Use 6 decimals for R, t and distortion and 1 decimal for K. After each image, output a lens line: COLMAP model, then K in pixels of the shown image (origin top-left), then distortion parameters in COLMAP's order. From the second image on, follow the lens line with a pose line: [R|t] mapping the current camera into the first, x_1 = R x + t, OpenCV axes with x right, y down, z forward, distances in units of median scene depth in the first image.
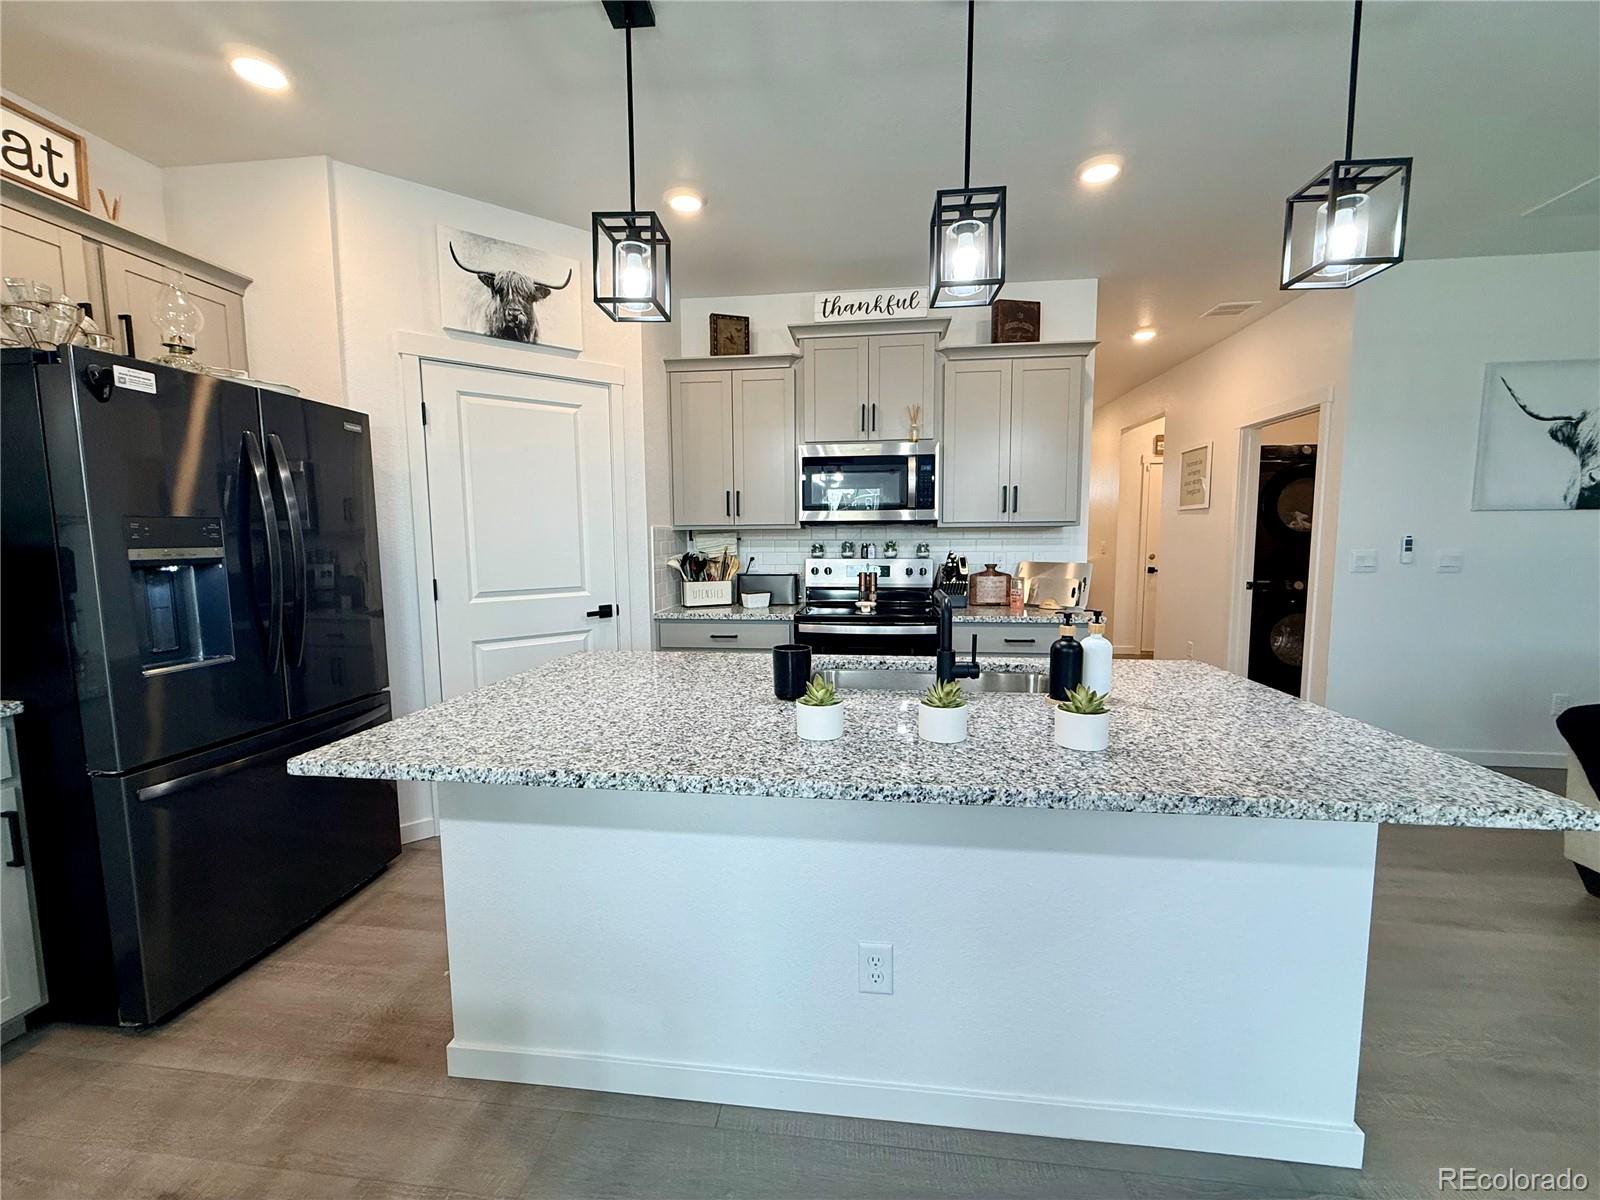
lens RADIAL K [[637.1, 0, 798.6], [0, 637.1, 598.5], [0, 0, 1]] dist [-0.000562, -0.000047]
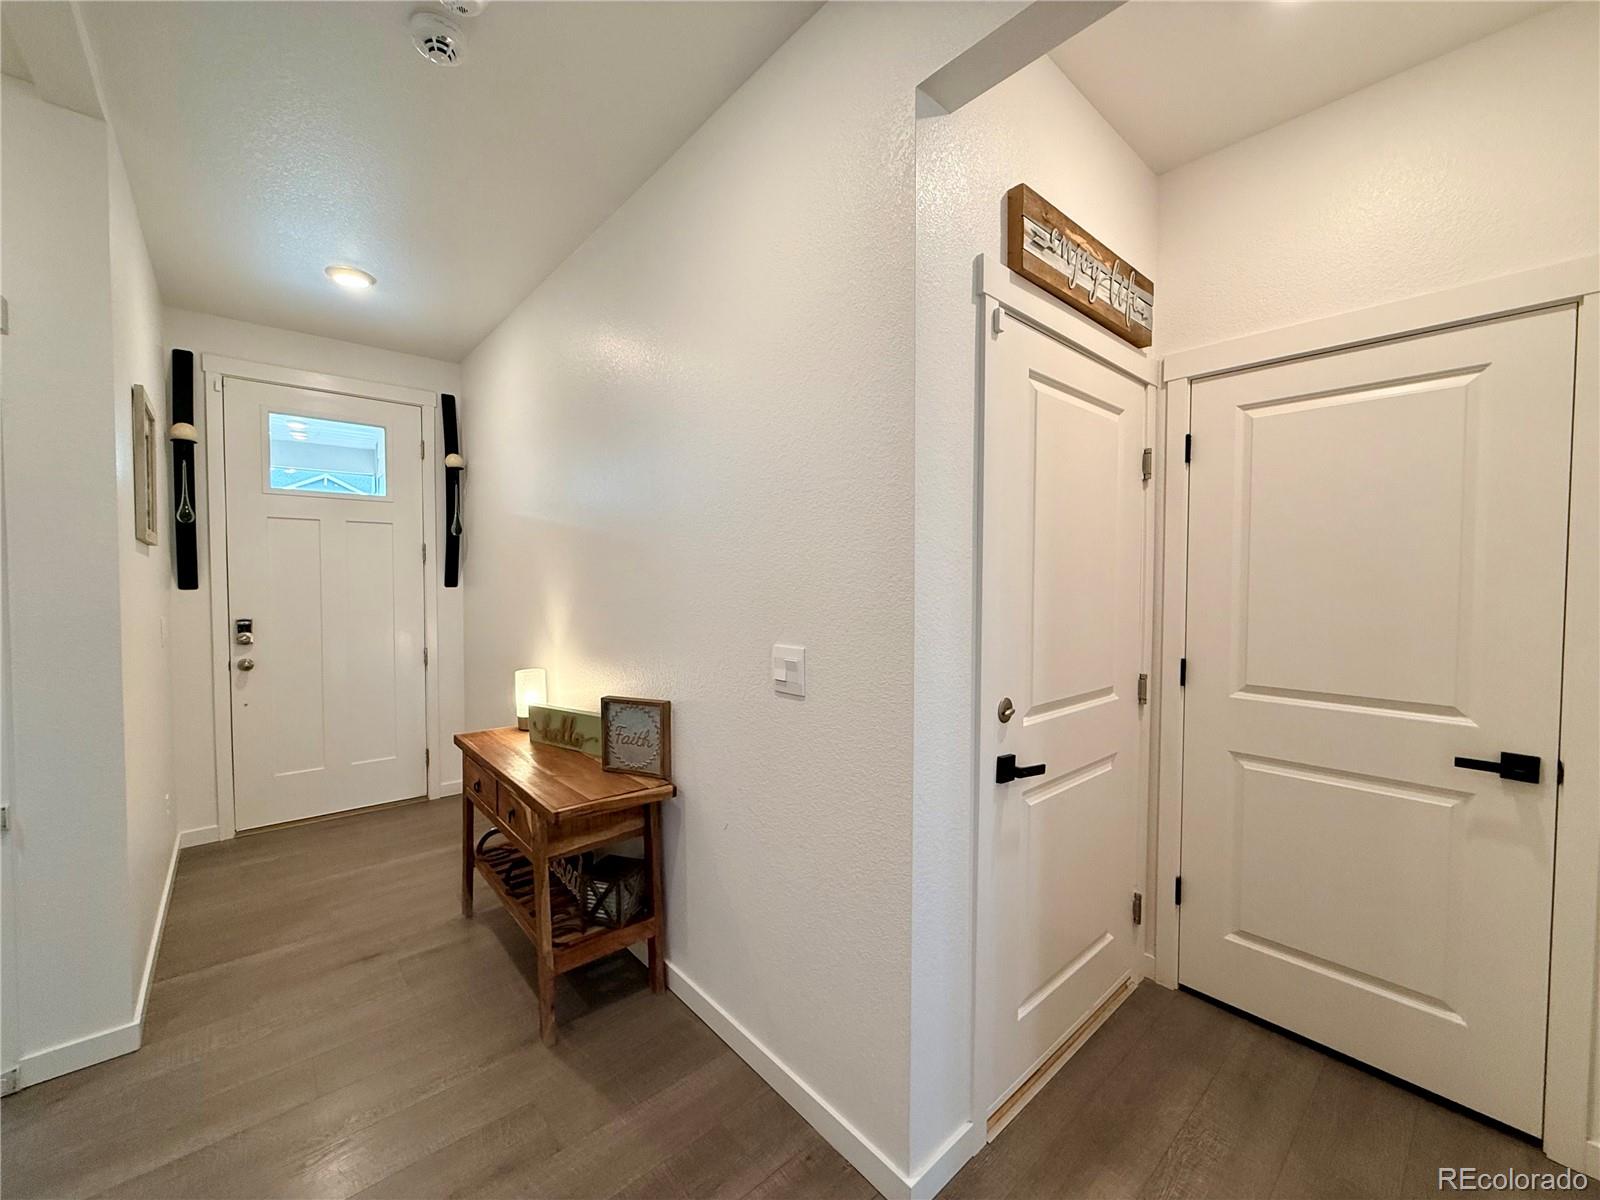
lens RADIAL K [[637.1, 0, 798.6], [0, 637.1, 598.5], [0, 0, 1]] dist [-0.000562, -0.000047]
pose [[0.667997, -0.014687, 0.744019, 0.665463], [0.064808, 0.997155, -0.038502, -0.205485], [-0.741337, 0.073938, 0.667048, 1.799625]]
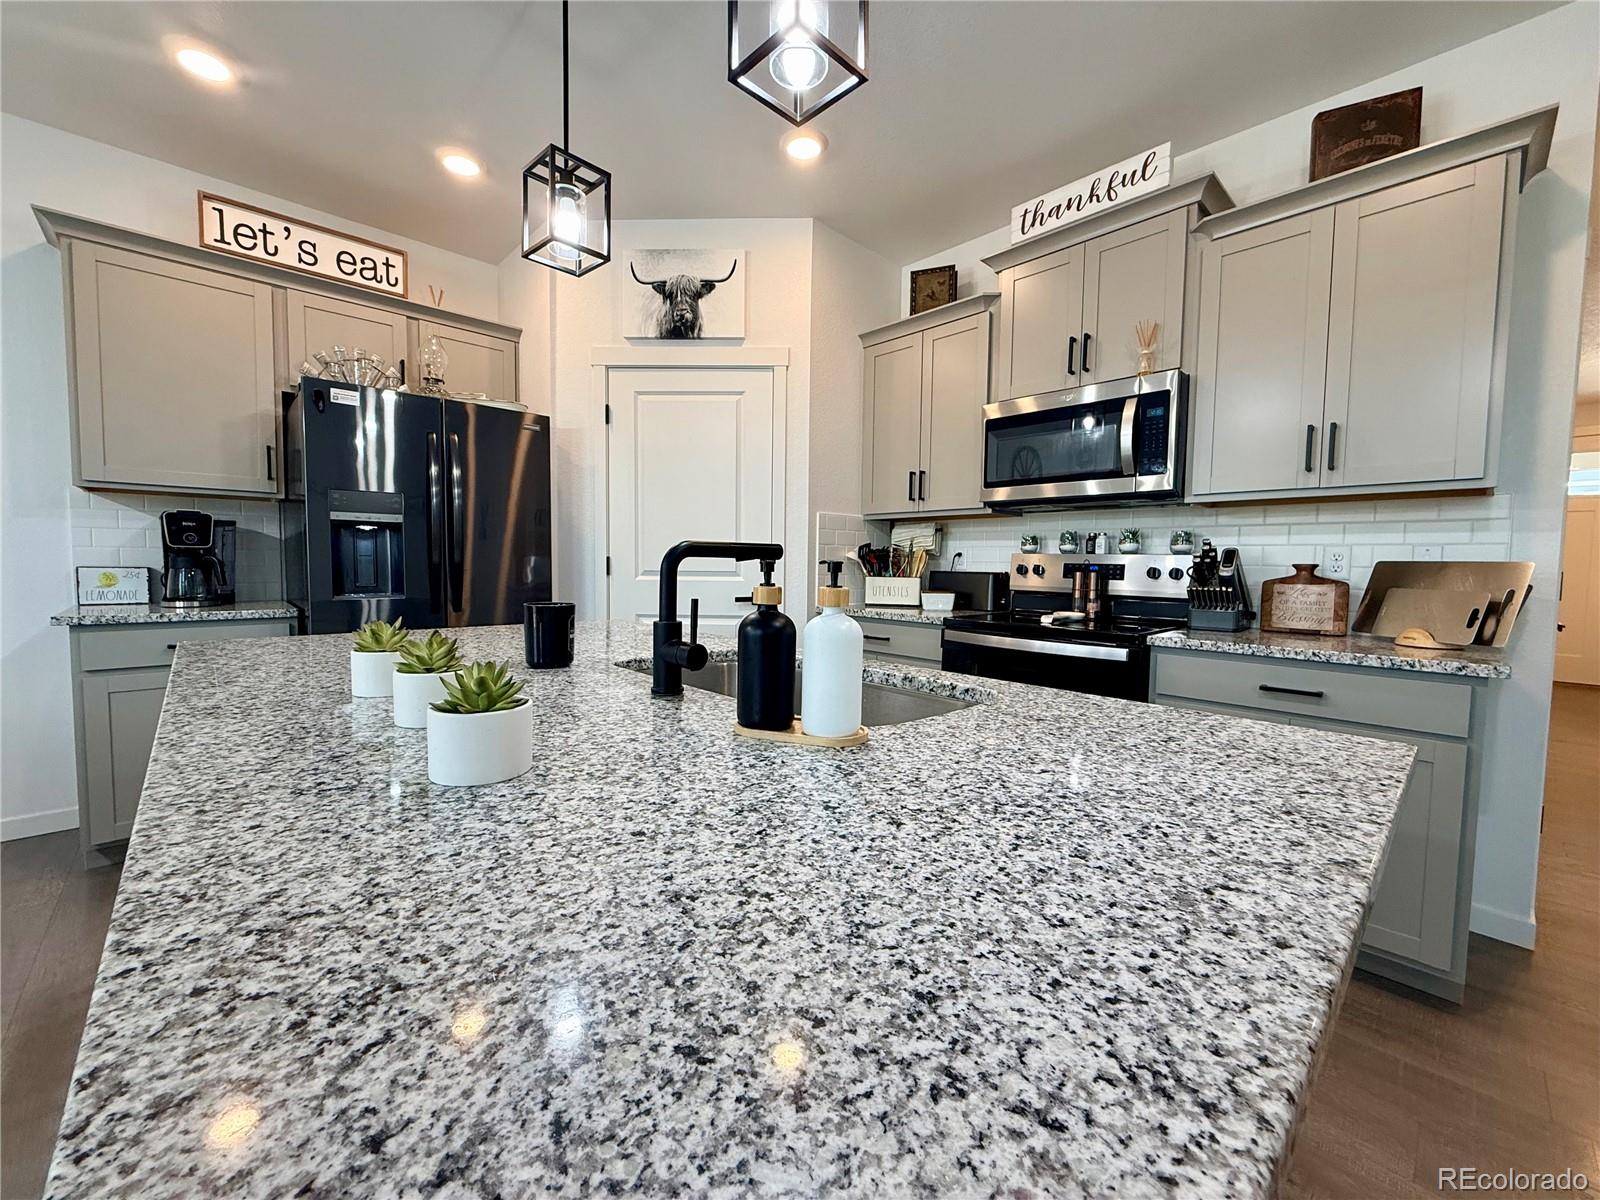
lens RADIAL K [[637.1, 0, 798.6], [0, 637.1, 598.5], [0, 0, 1]] dist [-0.000562, -0.000047]
pose [[0.768456, 0.054419, -0.637585, 0.347652], [-0.080914, 0.996643, -0.012458, 0.025593], [0.634766, 0.061164, 0.770280, 0.269439]]
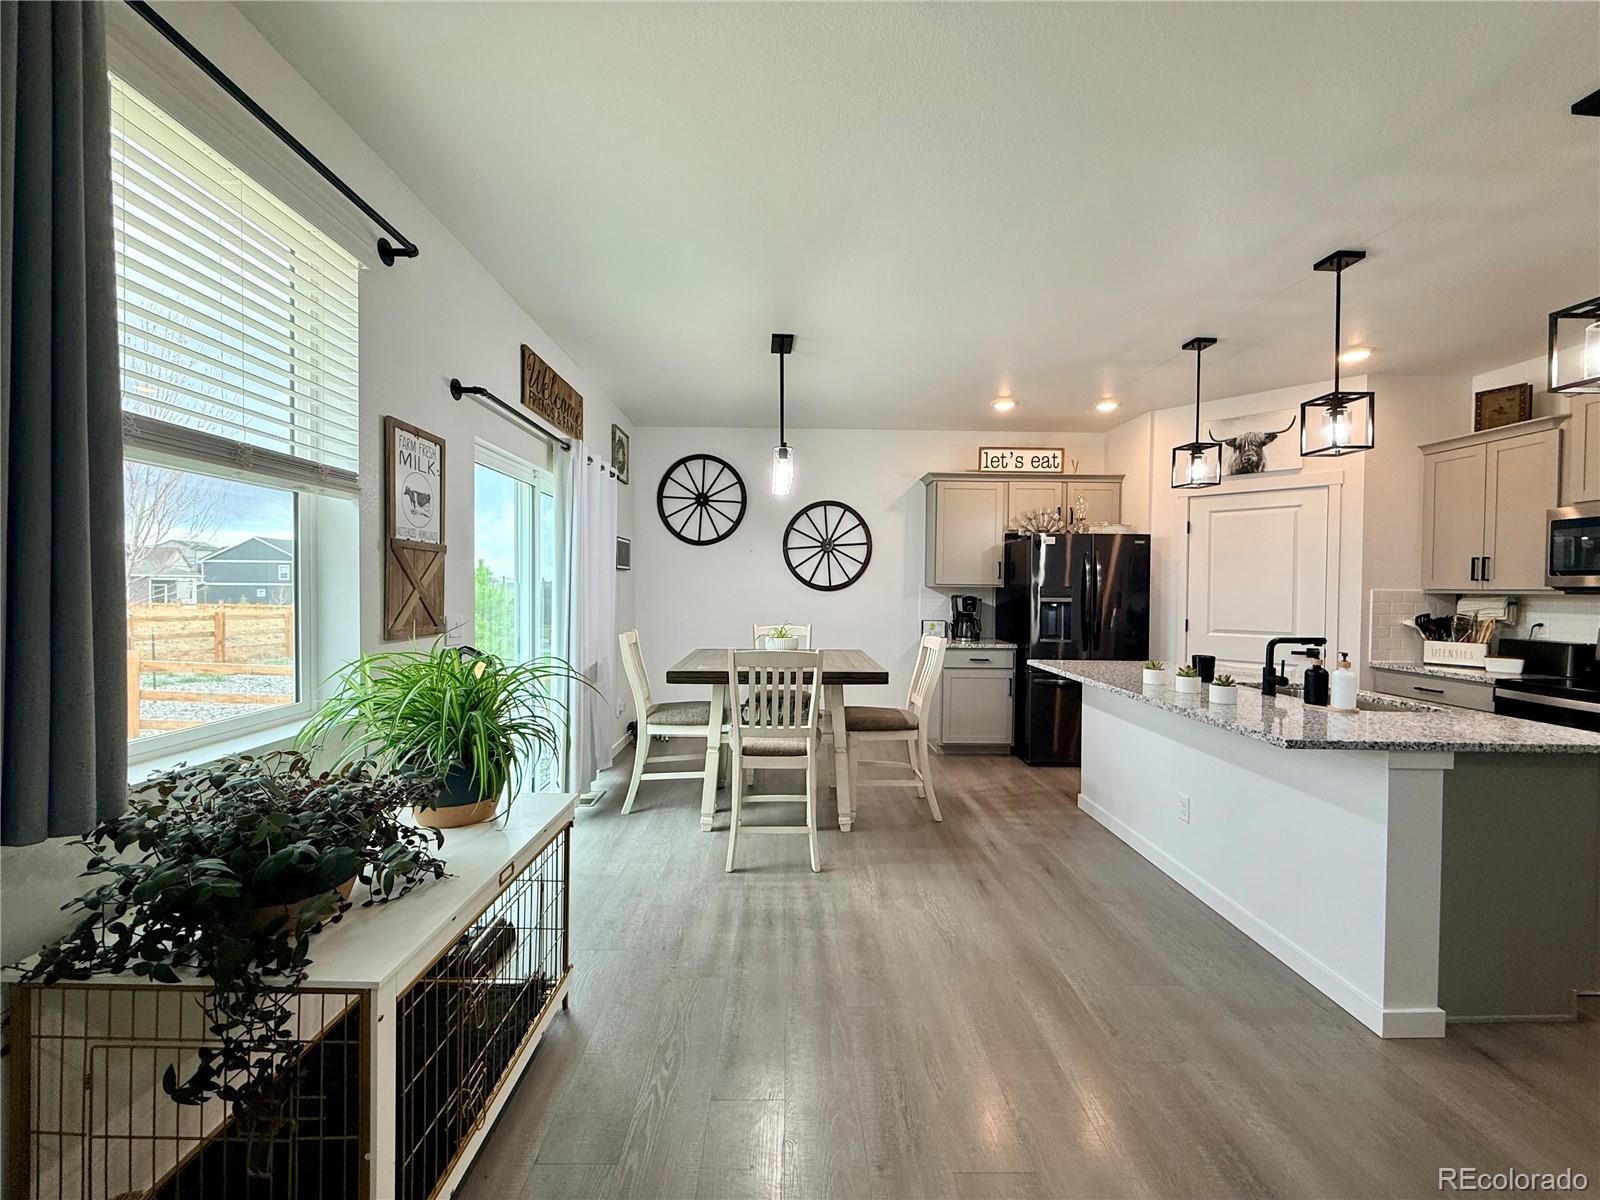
lens RADIAL K [[637.1, 0, 798.6], [0, 637.1, 598.5], [0, 0, 1]] dist [-0.000562, -0.000047]
pose [[0.134356, 0.027092, -0.990563, 0.827196], [-0.106380, 0.994244, 0.012764, 0.003893], [0.985206, 0.103661, 0.136465, -0.245920]]
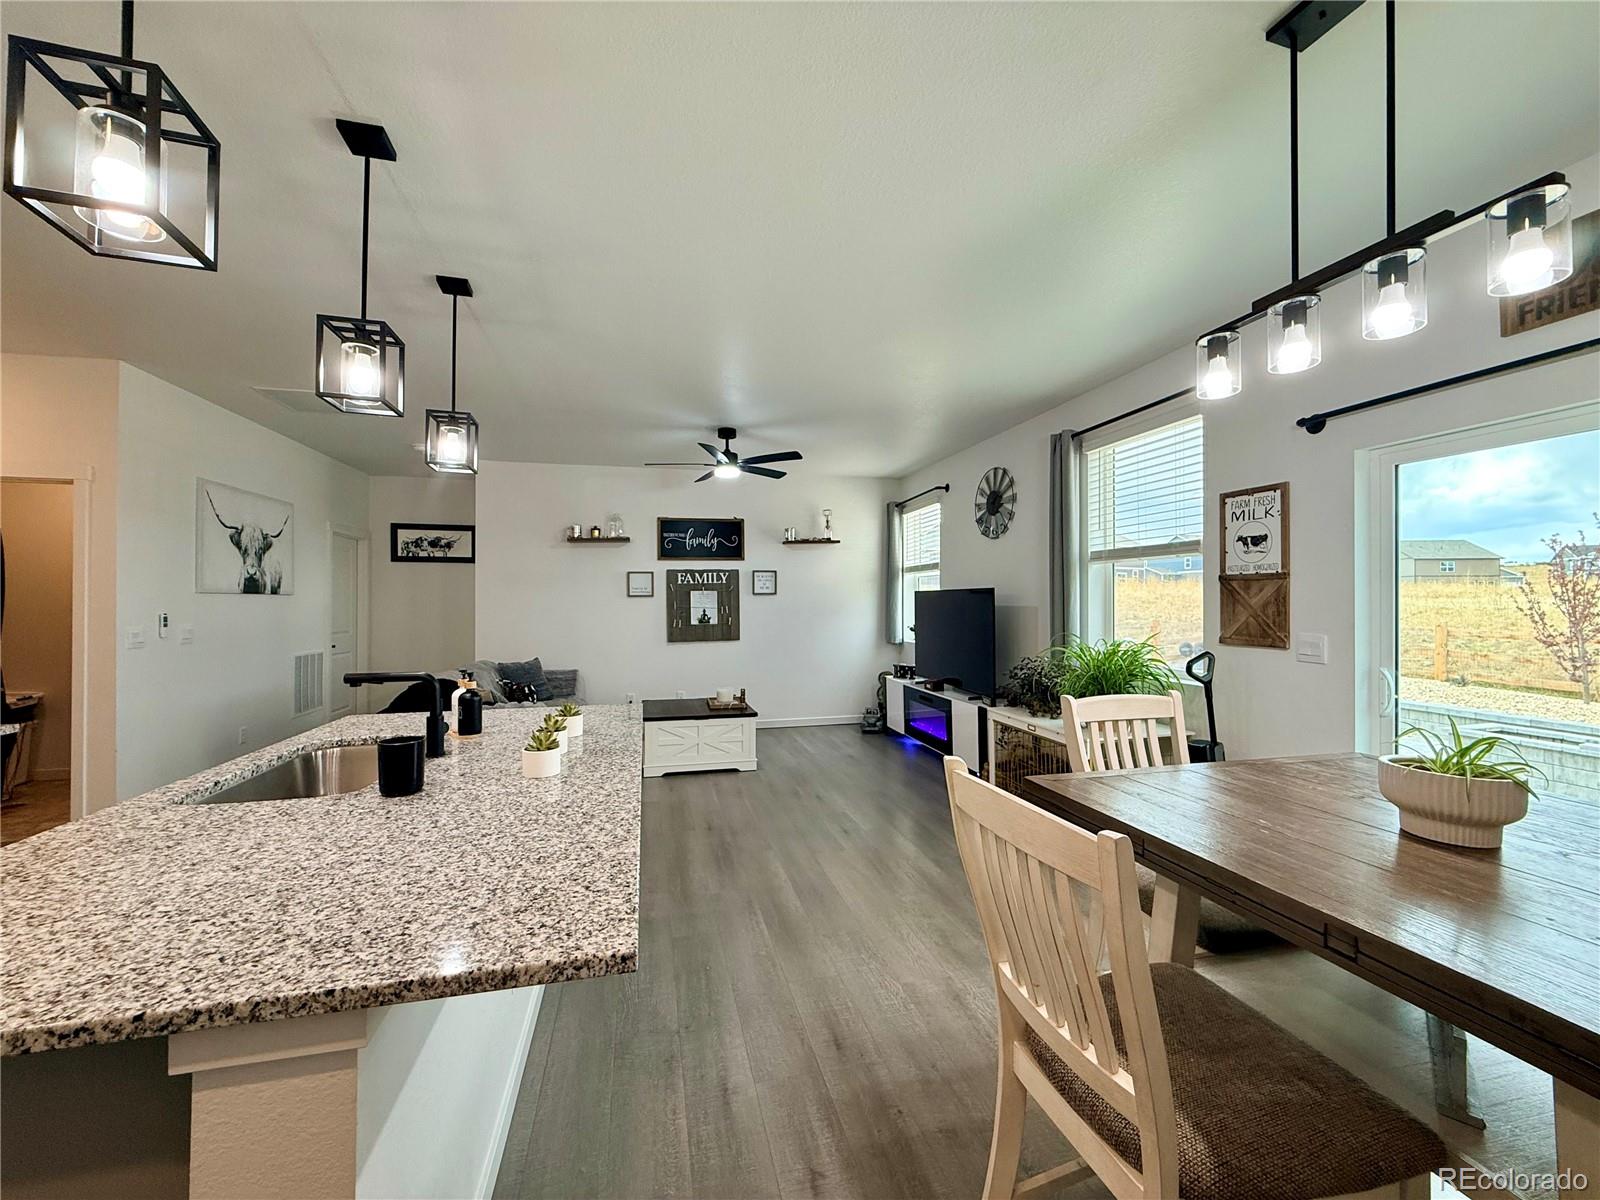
lens RADIAL K [[637.1, 0, 798.6], [0, 637.1, 598.5], [0, 0, 1]] dist [-0.000562, -0.000047]
pose [[-0.351287, 0.012823, 0.936180, -0.521222], [0.091530, 0.995587, 0.020708, -0.046503], [-0.931783, 0.092964, -0.350911, 0.353965]]
